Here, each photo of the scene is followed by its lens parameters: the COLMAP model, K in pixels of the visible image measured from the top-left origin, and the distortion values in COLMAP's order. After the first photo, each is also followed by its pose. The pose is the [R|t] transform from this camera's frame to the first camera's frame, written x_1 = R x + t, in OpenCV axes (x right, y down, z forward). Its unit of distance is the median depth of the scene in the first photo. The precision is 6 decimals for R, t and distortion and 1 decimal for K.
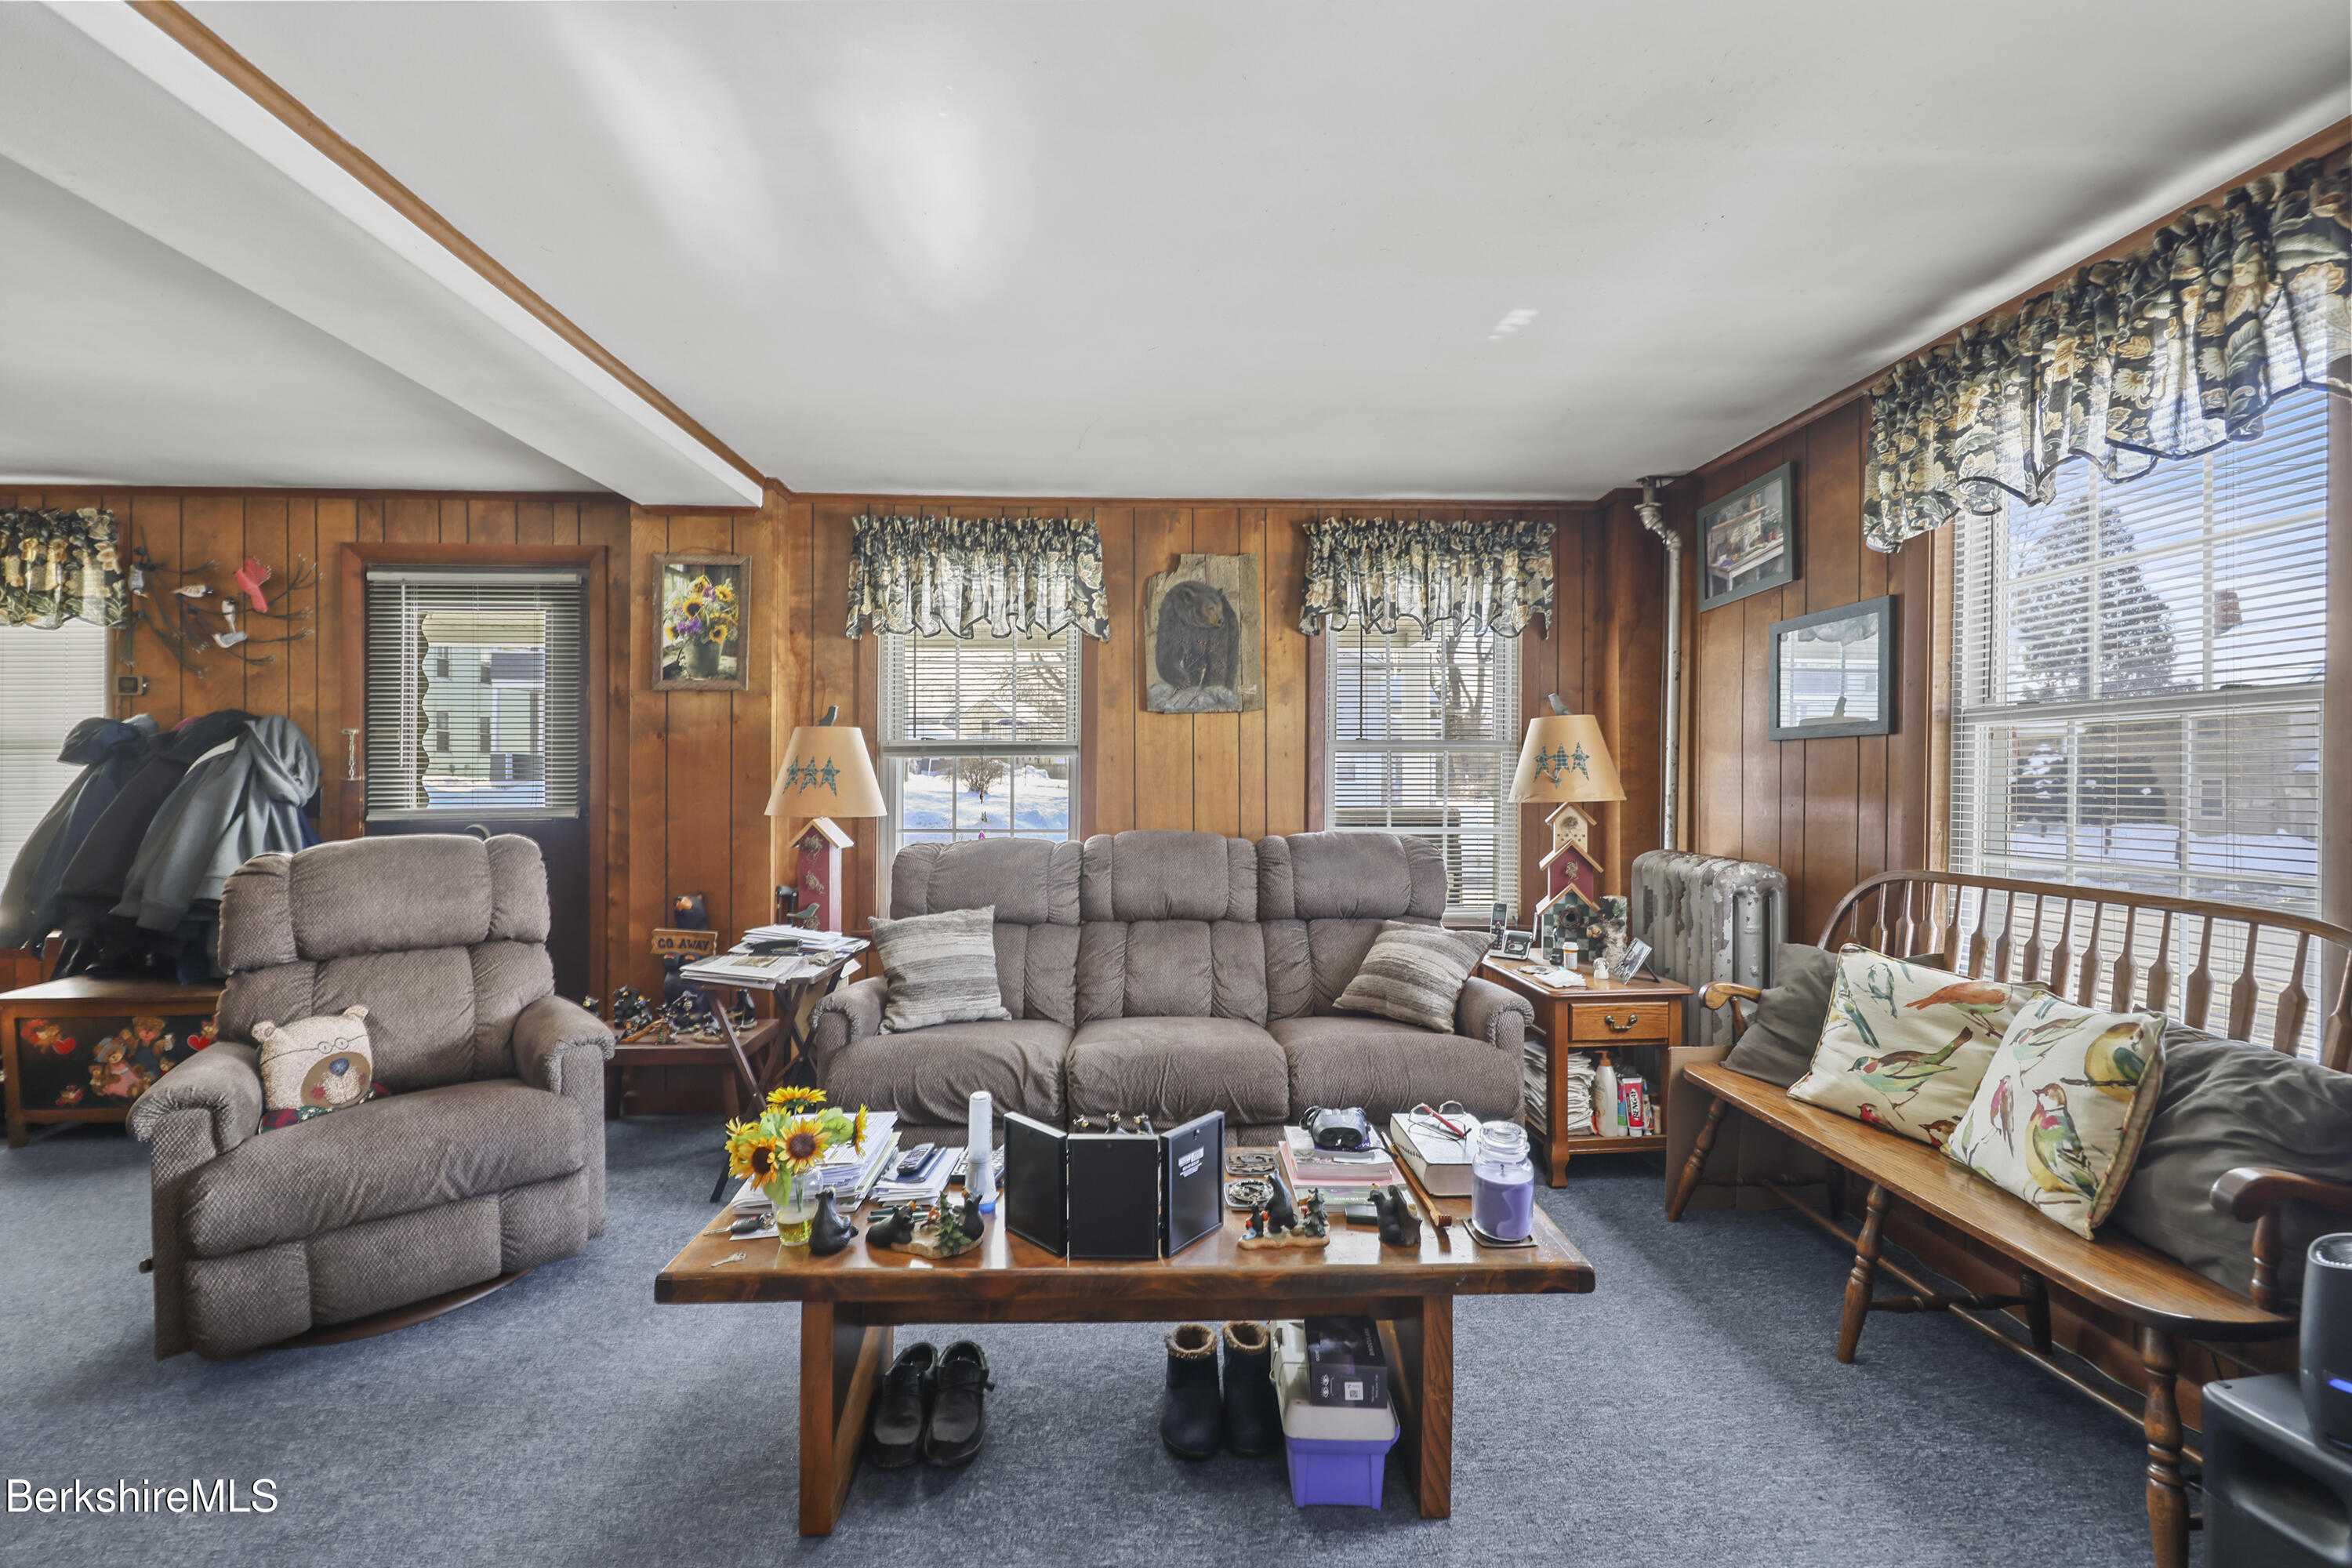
lens RADIAL K [[929.2, 0, 1176.0], [0, 929.2, 784.0], [0, 0, 1]] dist [-0.002405, 0.000015]
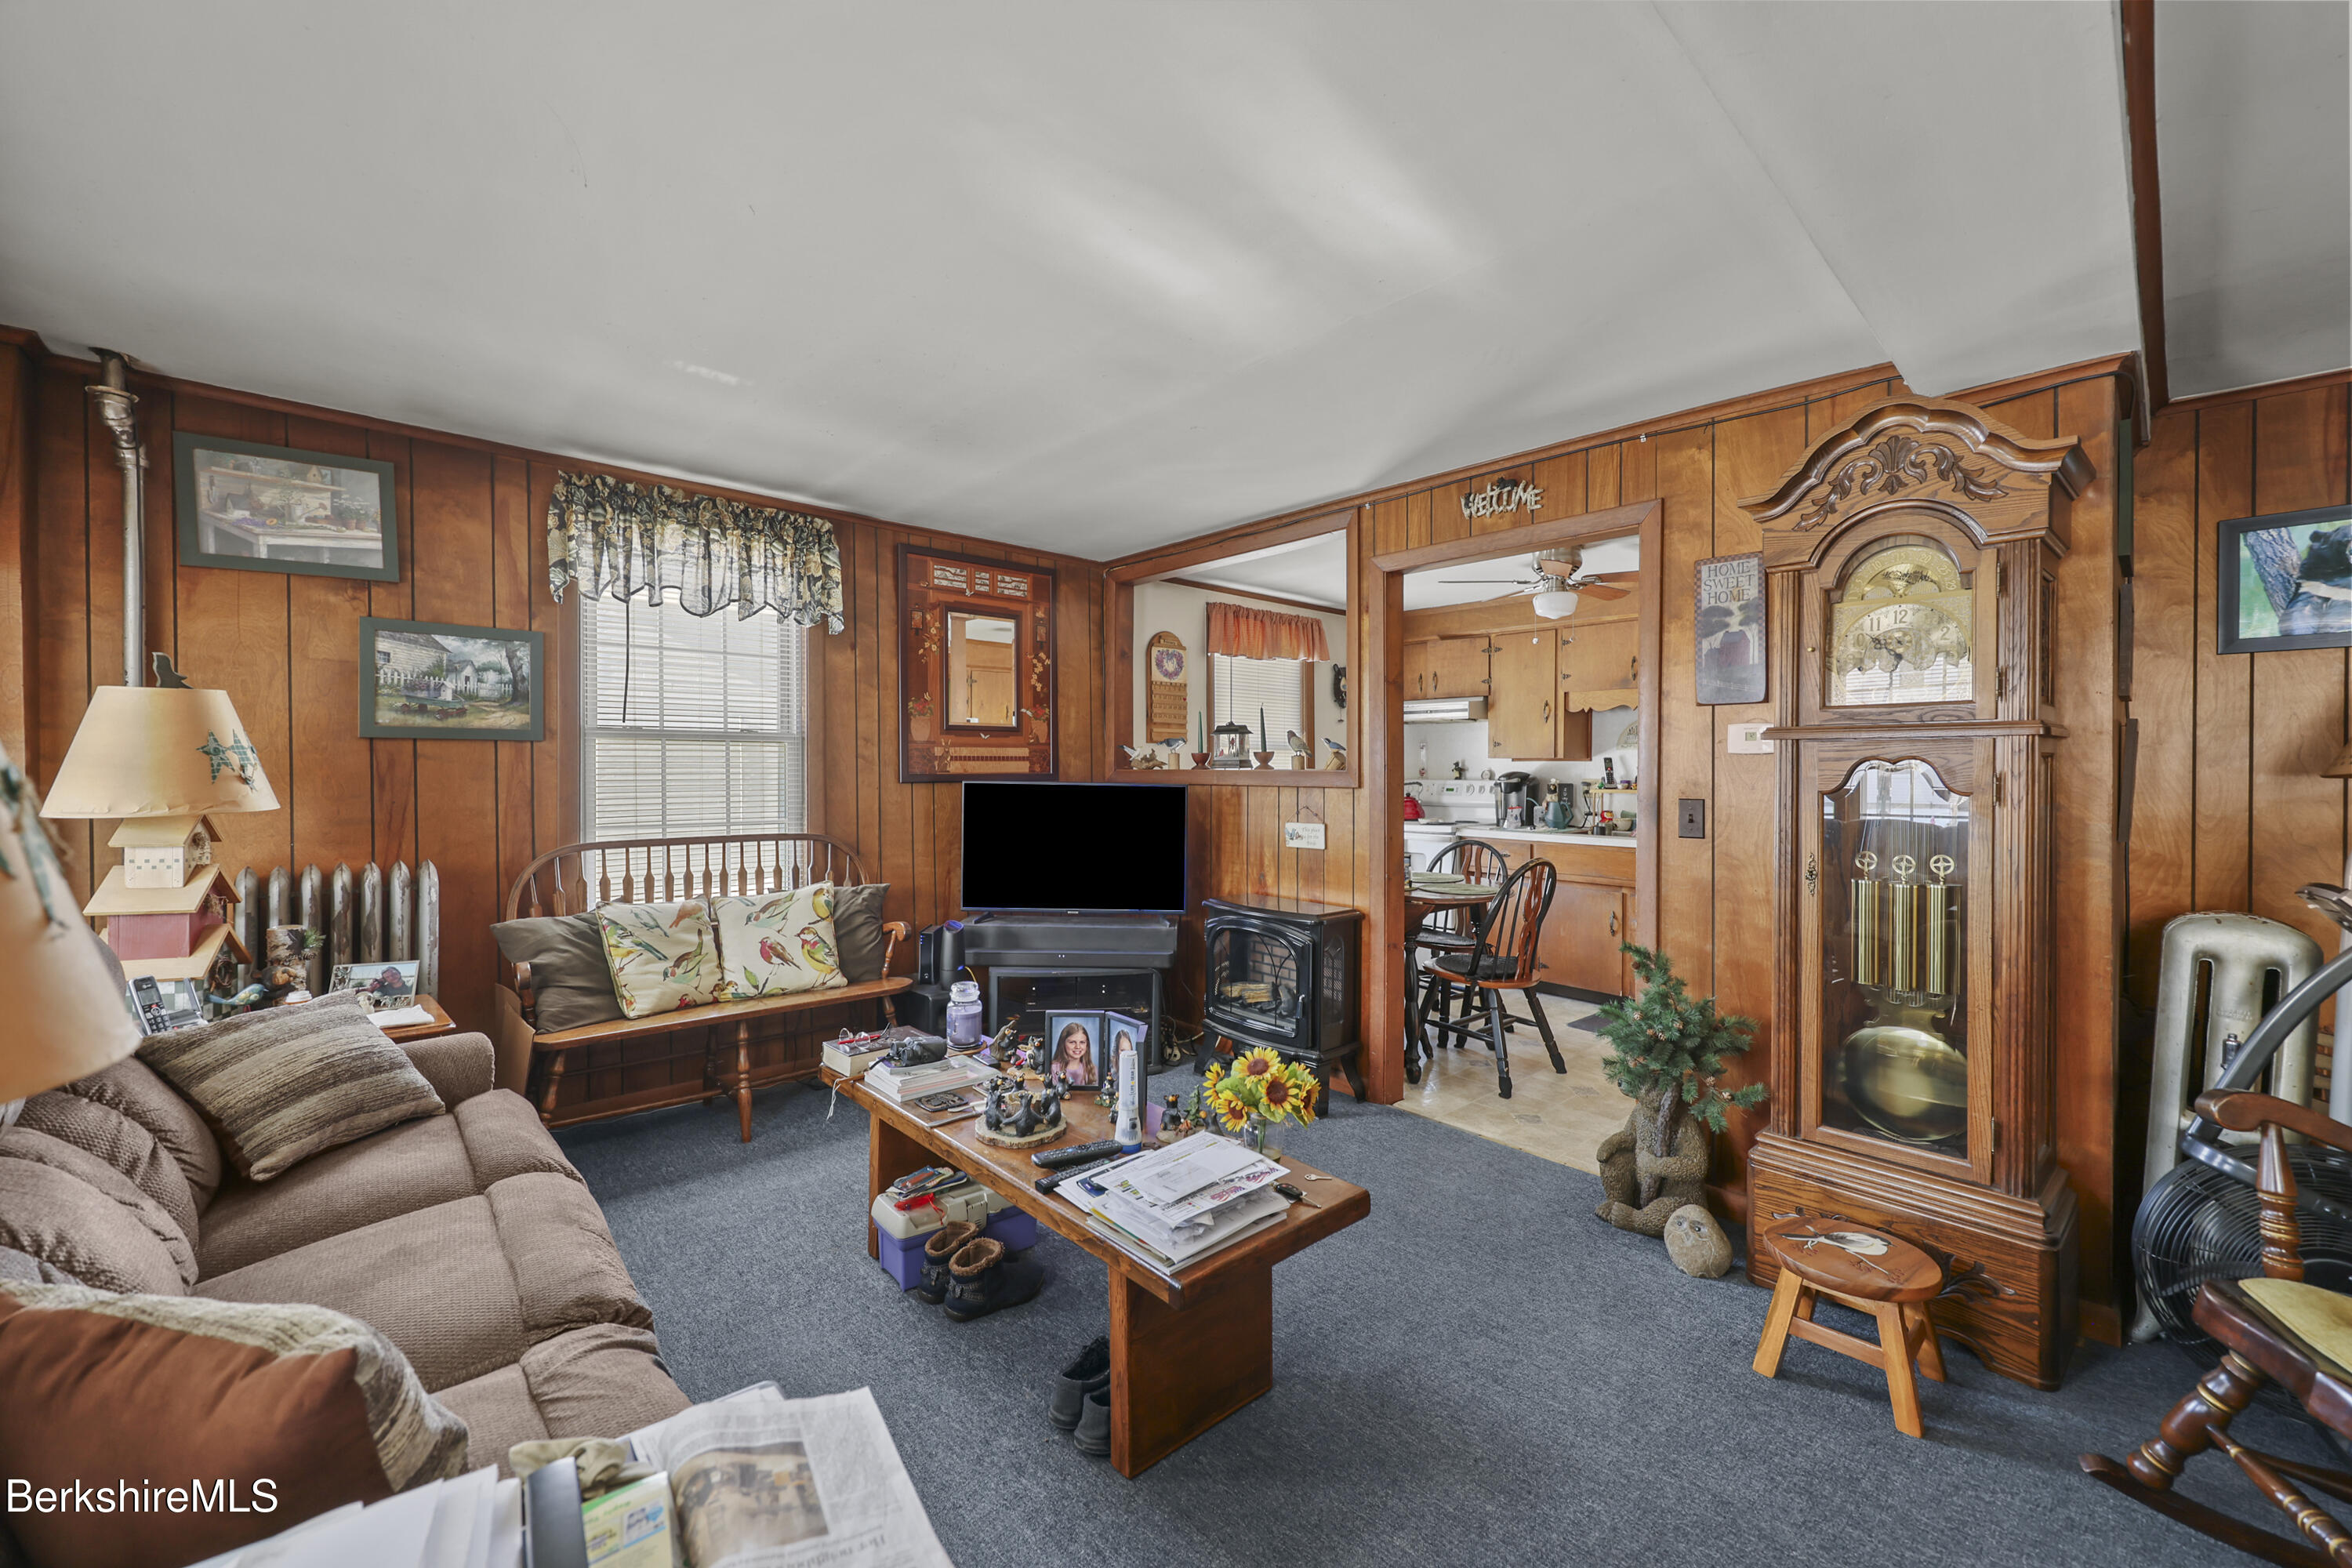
lens RADIAL K [[929.2, 0, 1176.0], [0, 929.2, 784.0], [0, 0, 1]] dist [-0.002405, 0.000015]
pose [[-0.640574, -0.010449, 0.767825, -0.553763], [0.003409, 0.999859, 0.016450, -0.009503], [-0.767889, 0.013155, -0.640448, 0.827669]]
